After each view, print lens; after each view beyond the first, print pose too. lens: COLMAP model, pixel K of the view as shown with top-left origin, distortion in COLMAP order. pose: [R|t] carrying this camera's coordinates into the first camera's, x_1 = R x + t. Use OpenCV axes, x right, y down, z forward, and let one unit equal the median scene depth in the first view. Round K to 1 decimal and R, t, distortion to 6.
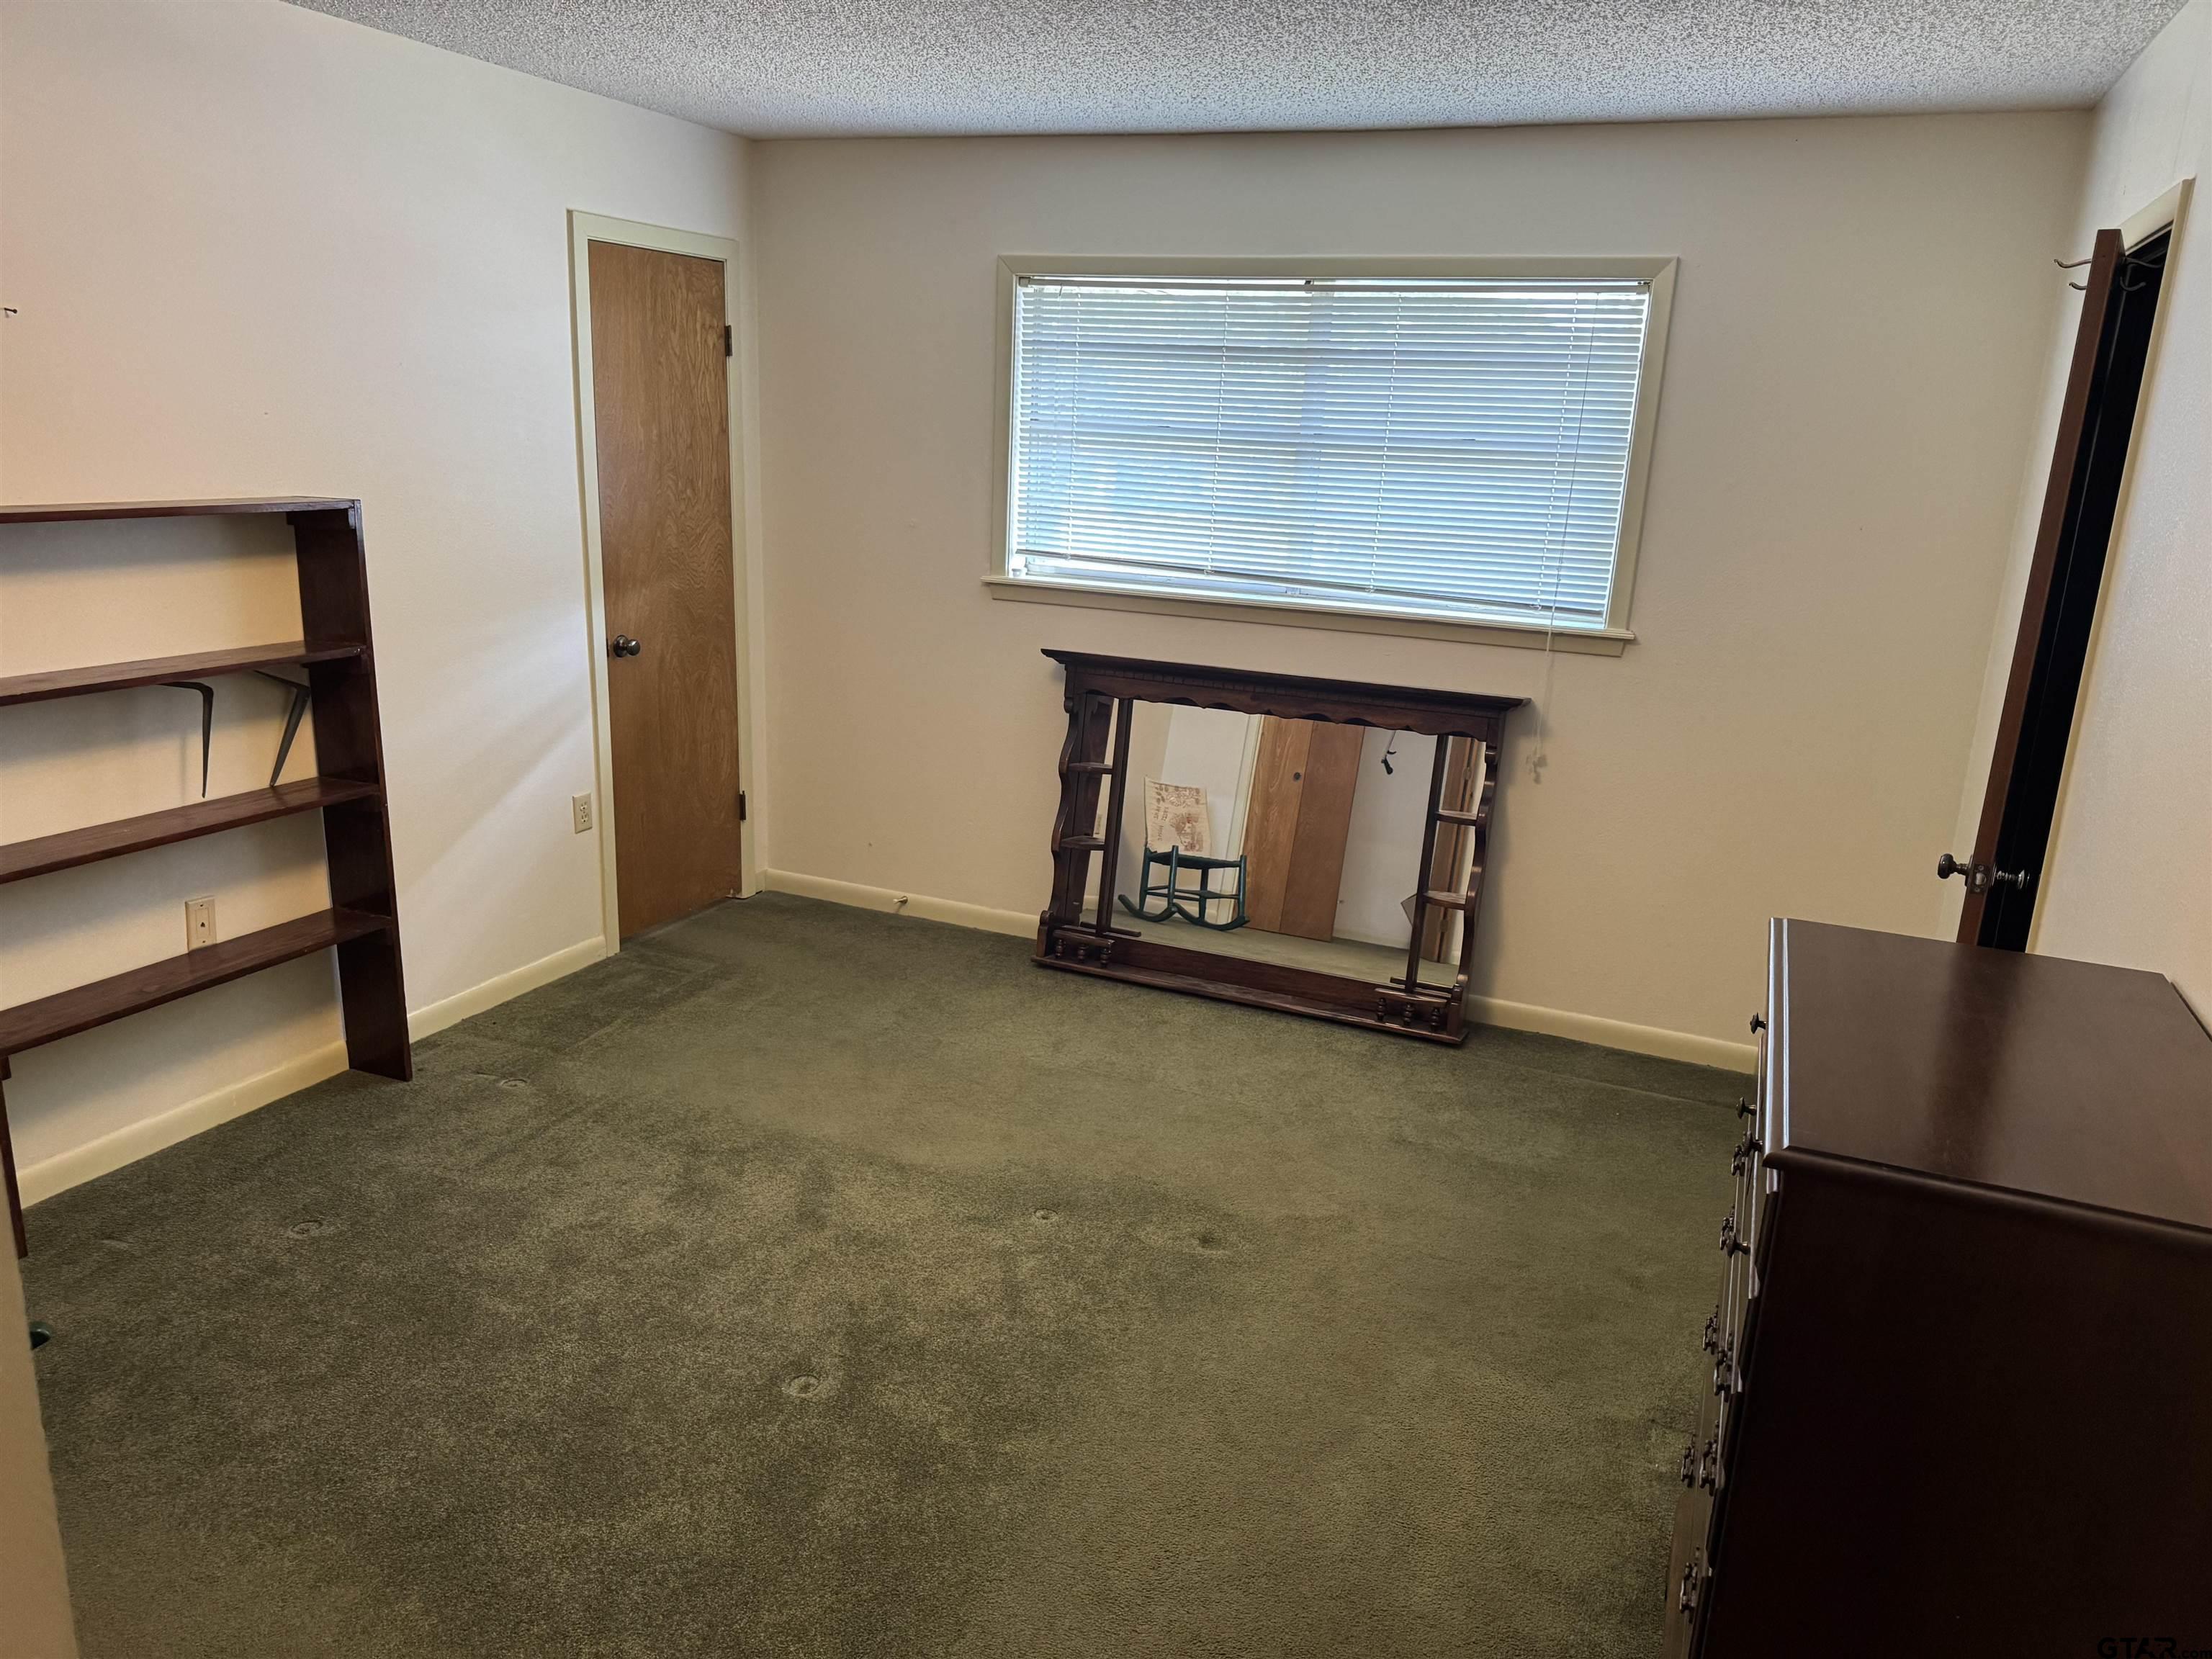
lens RADIAL K [[1551.0, 0, 1101.1], [0, 1551.0, 826.5], [0, 0, 1]] dist [0.091656, -0.110350]
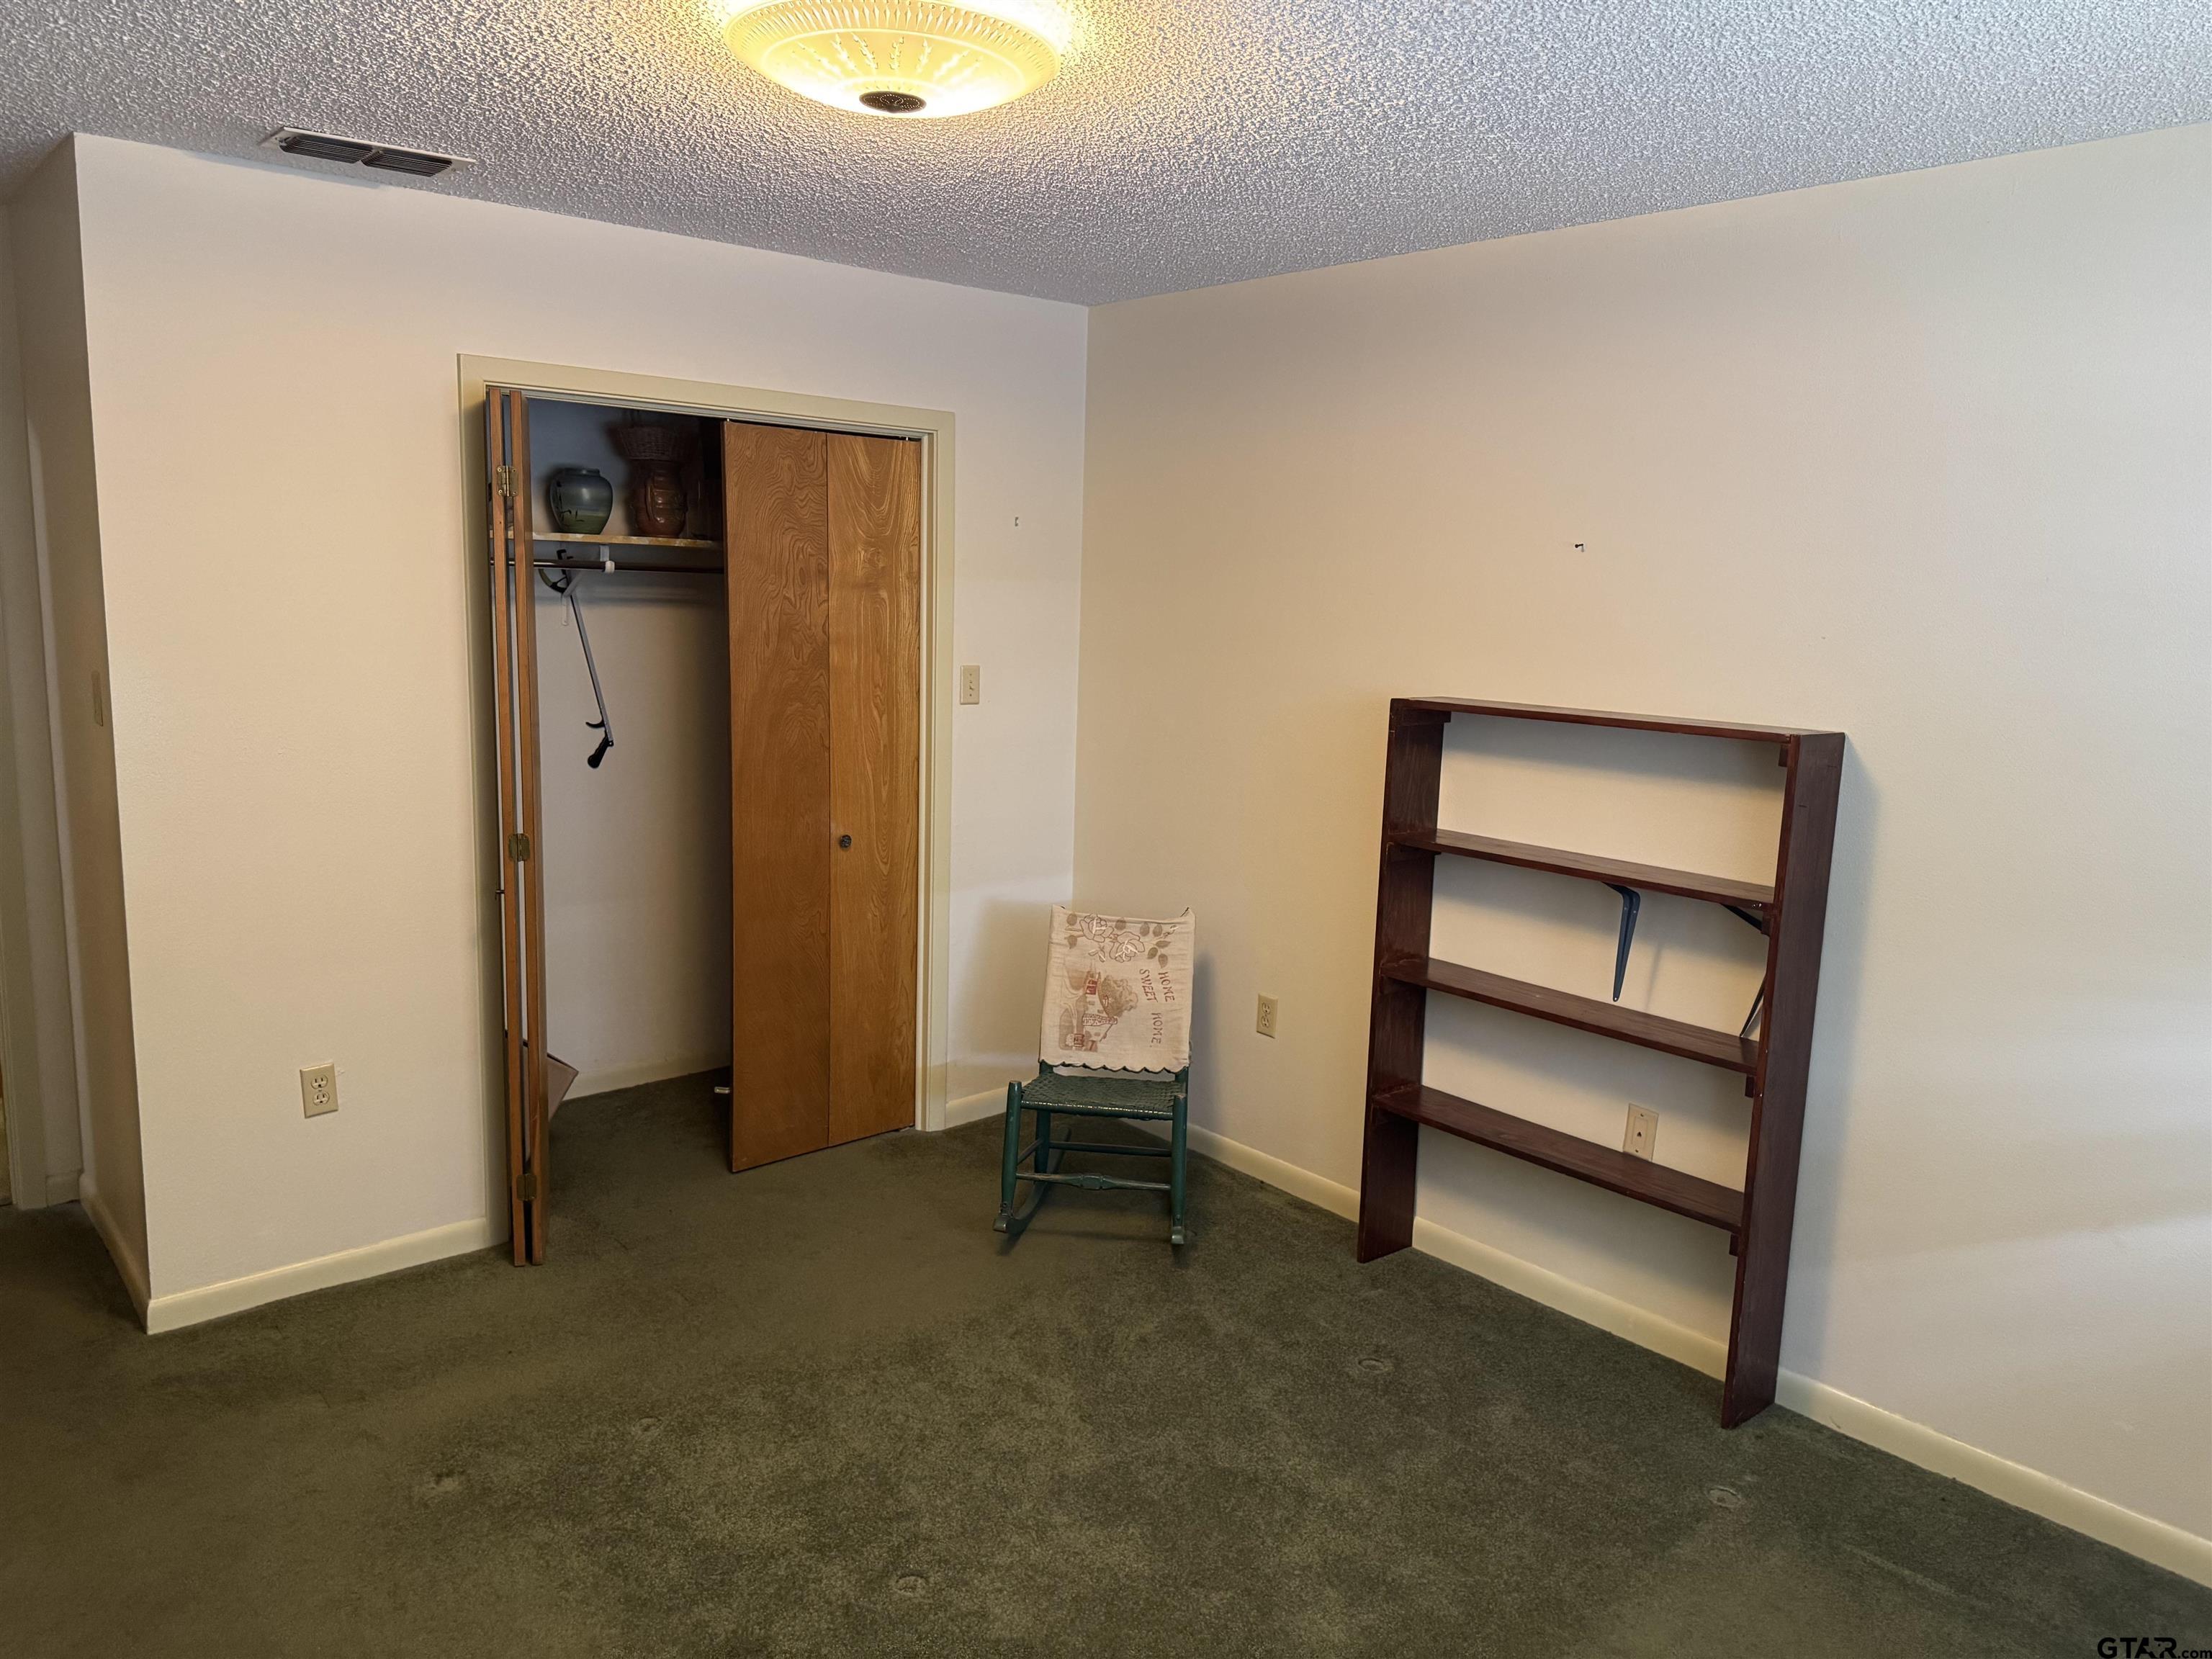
lens RADIAL K [[1551.0, 0, 1101.1], [0, 1551.0, 826.5], [0, 0, 1]] dist [0.091656, -0.110350]
pose [[-0.428866, 0.091065, -0.898766, 0.443875], [-0.276707, 0.933842, 0.226656, -0.247414], [0.859946, 0.345900, -0.375295, 1.007695]]
